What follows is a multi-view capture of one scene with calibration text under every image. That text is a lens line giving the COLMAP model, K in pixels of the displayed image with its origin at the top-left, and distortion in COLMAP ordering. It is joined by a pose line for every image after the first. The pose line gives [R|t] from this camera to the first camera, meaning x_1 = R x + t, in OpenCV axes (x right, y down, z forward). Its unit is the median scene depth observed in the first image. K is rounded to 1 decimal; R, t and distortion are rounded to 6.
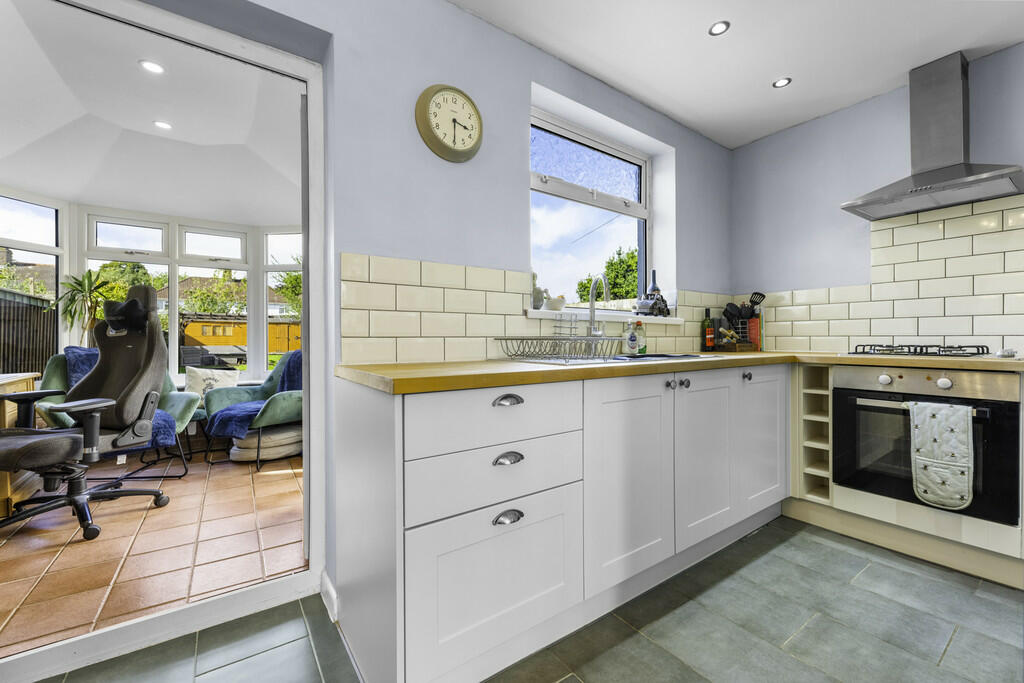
lens RADIAL K [[415.3, 0, 512.0], [0, 415.3, 341.5], [0, 0, 1]] dist [0.001459, -0.000005]
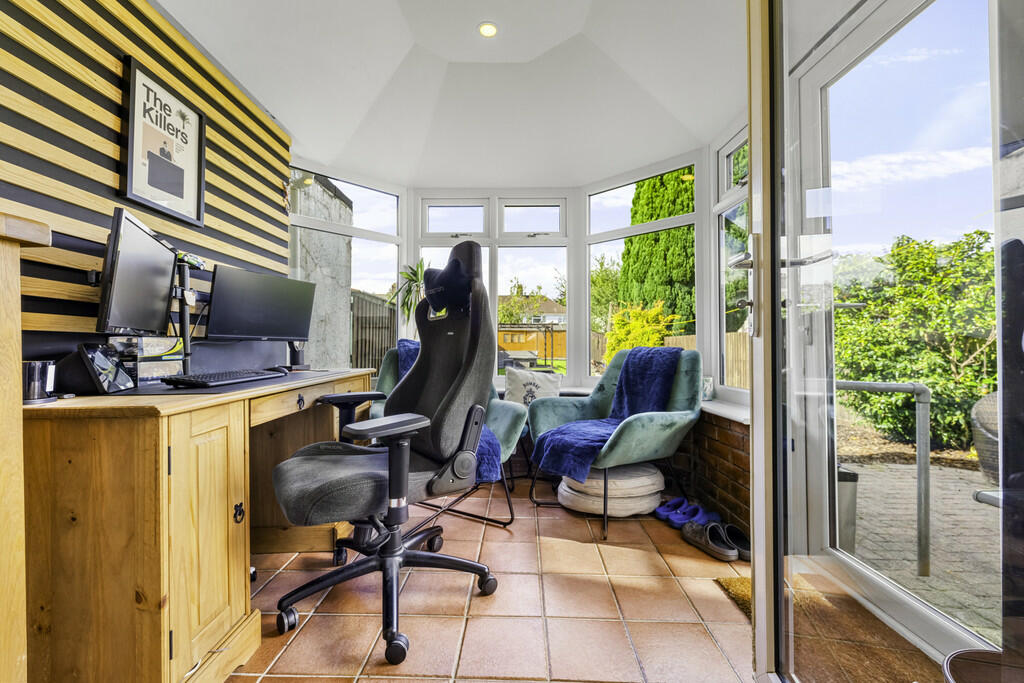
lens RADIAL K [[415.3, 0, 512.0], [0, 415.3, 341.5], [0, 0, 1]] dist [0.001459, -0.000005]
pose [[0.816025, -0.007175, -0.577972, -0.372917], [-0.003430, 0.999845, -0.017254, 0.029667], [0.578006, 0.016062, 0.815874, 0.422011]]
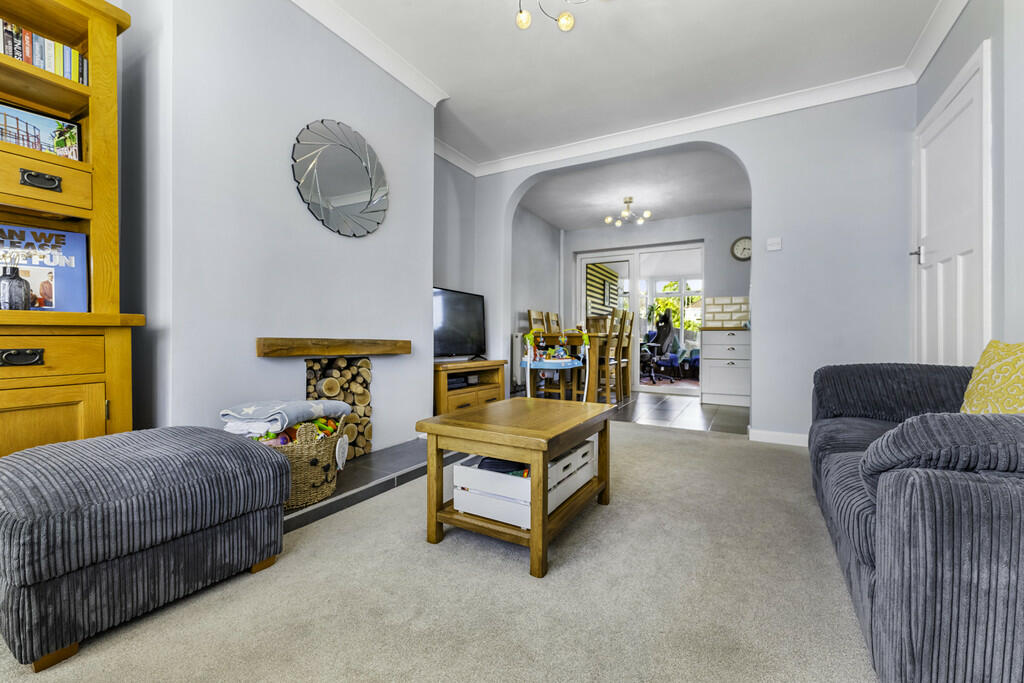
lens RADIAL K [[415.3, 0, 512.0], [0, 415.3, 341.5], [0, 0, 1]] dist [0.001459, -0.000005]
pose [[0.416712, 0.009081, -0.908993, 1.082968], [-0.013457, 0.999902, 0.003820, 0.084822], [0.908939, 0.010641, 0.416793, -1.007339]]
